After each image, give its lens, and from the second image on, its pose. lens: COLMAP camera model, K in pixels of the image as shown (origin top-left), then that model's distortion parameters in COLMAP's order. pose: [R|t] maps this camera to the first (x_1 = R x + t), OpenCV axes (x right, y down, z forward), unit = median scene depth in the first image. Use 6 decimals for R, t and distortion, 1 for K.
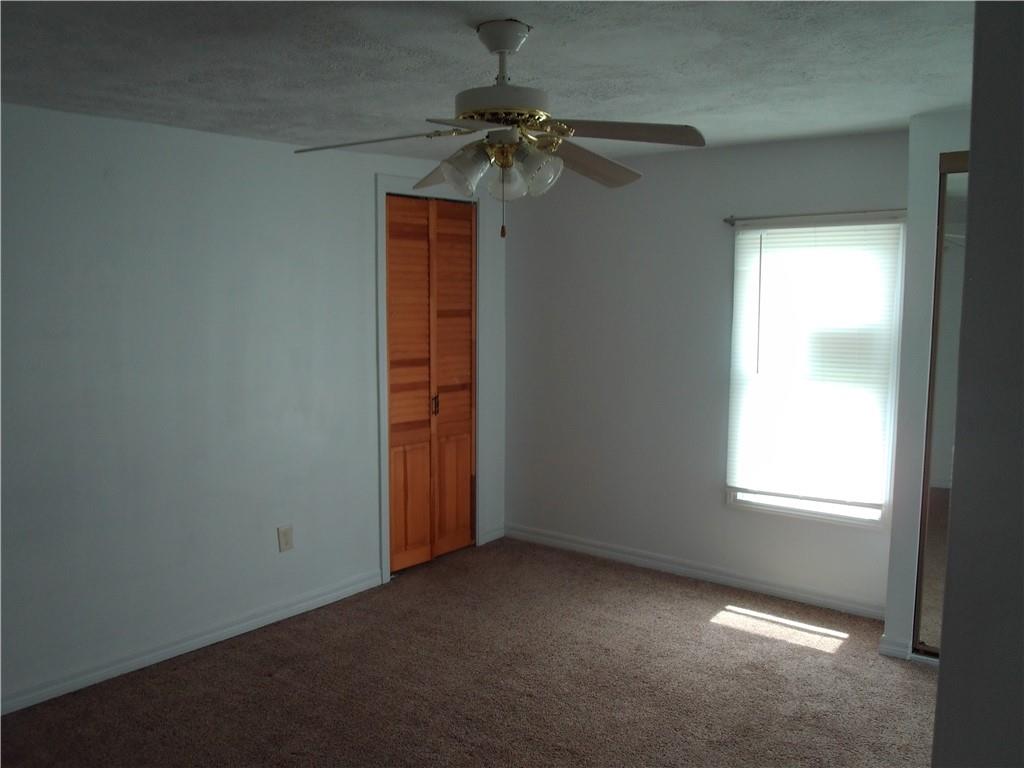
lens RADIAL K [[872.0, 0, 532.2], [0, 872.0, 391.6], [0, 0, 1]] dist [-0.036202, -0.000338]
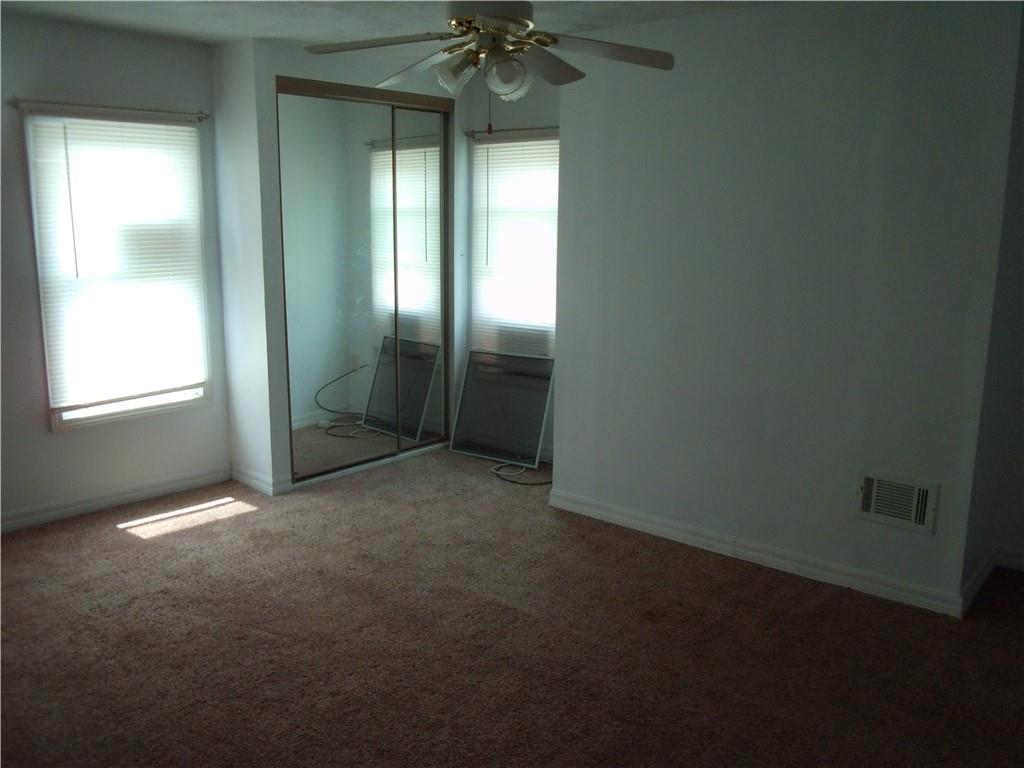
lens RADIAL K [[845.9, 0, 512.0], [0, 845.9, 384.0], [0, 0, 1]] dist [-0.077087, -0.004765]
pose [[0.053078, -0.191725, 0.980012, -0.638225], [0.098642, 0.977603, 0.185911, -0.029481], [-0.993706, 0.086803, 0.070801, 0.530064]]
